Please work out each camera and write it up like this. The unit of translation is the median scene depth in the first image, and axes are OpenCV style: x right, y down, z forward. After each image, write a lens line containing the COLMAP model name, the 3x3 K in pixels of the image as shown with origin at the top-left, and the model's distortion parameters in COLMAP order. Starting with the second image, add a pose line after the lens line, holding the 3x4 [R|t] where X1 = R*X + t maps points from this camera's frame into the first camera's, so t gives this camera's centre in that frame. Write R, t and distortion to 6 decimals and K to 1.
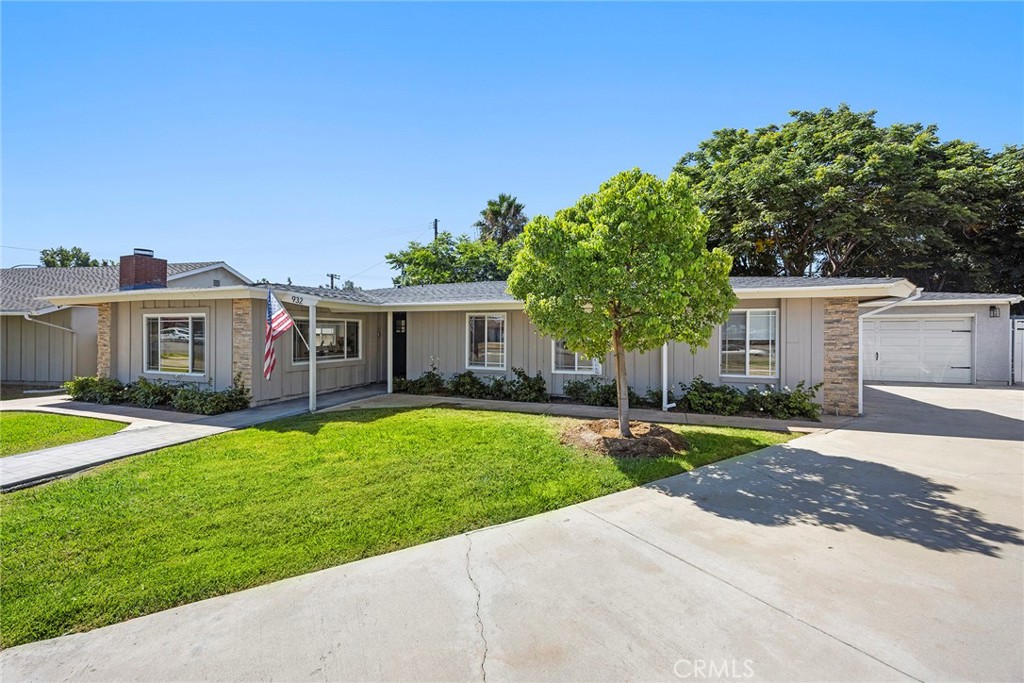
lens RADIAL K [[406.8, 0, 511.5], [0, 406.8, 336.4], [0, 0, 1]] dist [0.003614, -0.000071]
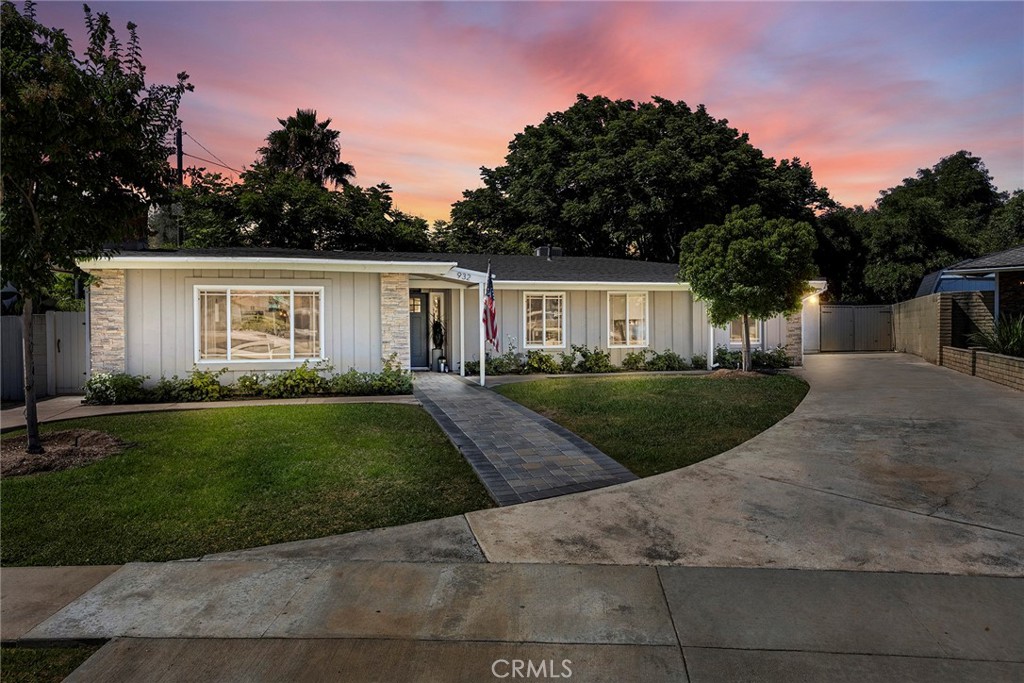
lens RADIAL K [[685.2, 0, 512.3], [0, 685.2, 338.1], [0, 0, 1]] dist [0.005430, 0.000336]
pose [[0.816630, -0.017881, 0.576885, -1.159070], [0.009189, 0.999796, 0.017981, 0.026077], [-0.577089, -0.009383, 0.816627, -0.367755]]
